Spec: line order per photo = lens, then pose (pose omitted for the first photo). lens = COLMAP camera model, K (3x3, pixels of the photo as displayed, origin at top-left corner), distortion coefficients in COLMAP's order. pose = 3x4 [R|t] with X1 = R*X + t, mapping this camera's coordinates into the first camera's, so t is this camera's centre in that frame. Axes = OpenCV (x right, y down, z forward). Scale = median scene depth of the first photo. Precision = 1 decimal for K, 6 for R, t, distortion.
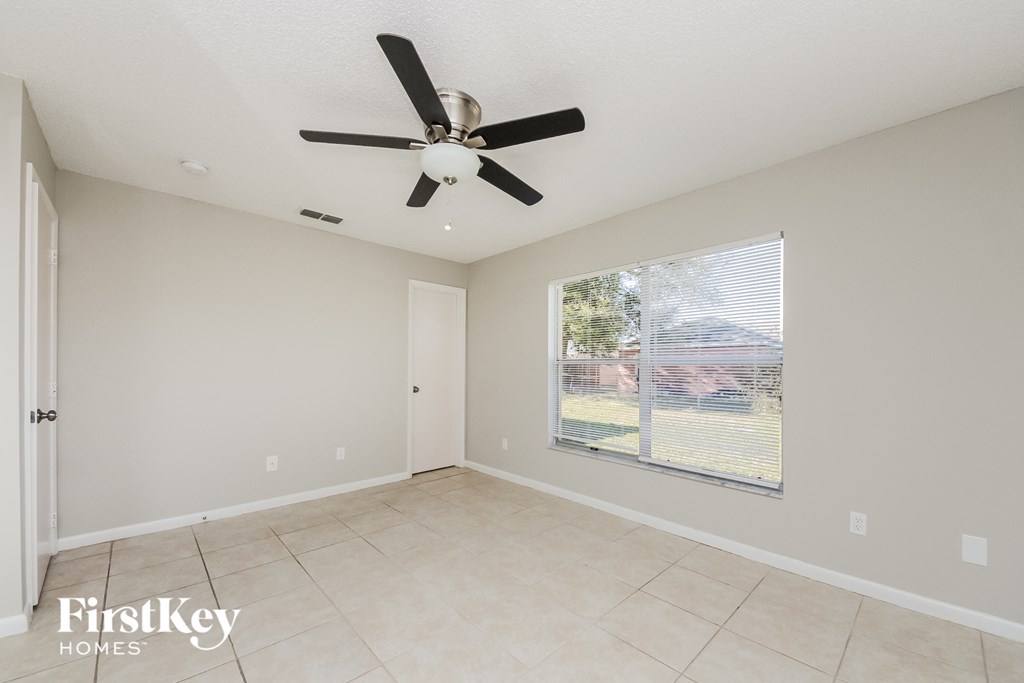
lens RADIAL K [[393.5, 0, 511.5], [0, 393.5, 368.2], [0, 0, 1]] dist [0.001755, -0.000195]
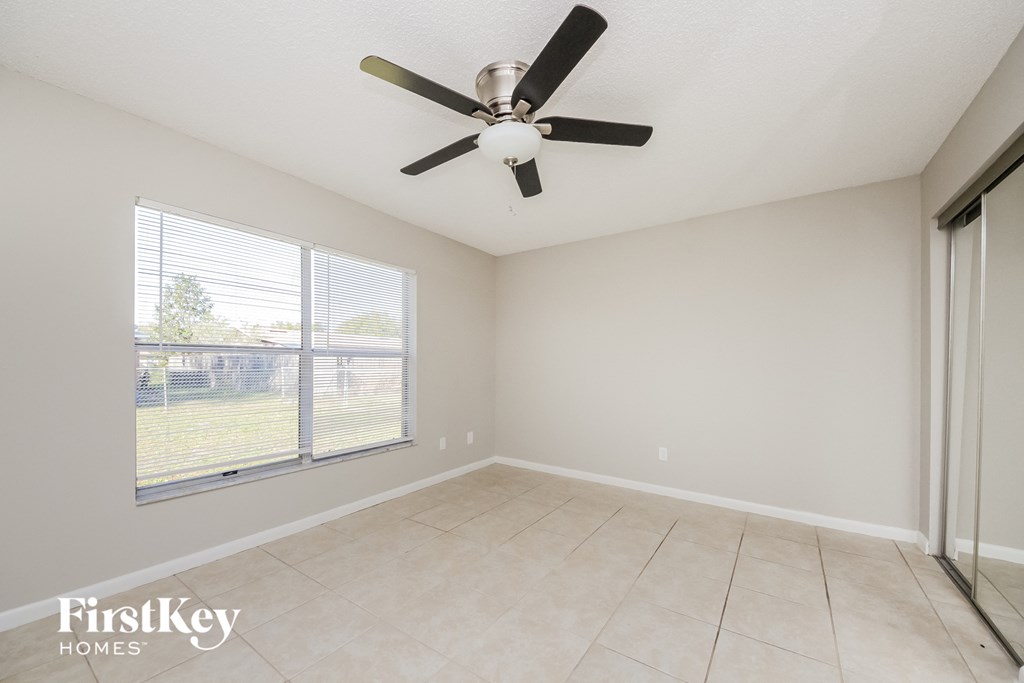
lens RADIAL K [[393.5, 0, 503.1], [0, 393.5, 364.4], [0, 0, 1]] dist [0.001755, -0.000195]
pose [[-0.204049, -0.015302, 0.978841, -0.861616], [-0.001601, 0.999882, 0.015298, -0.006647], [-0.978959, 0.001554, -0.204050, 0.962072]]
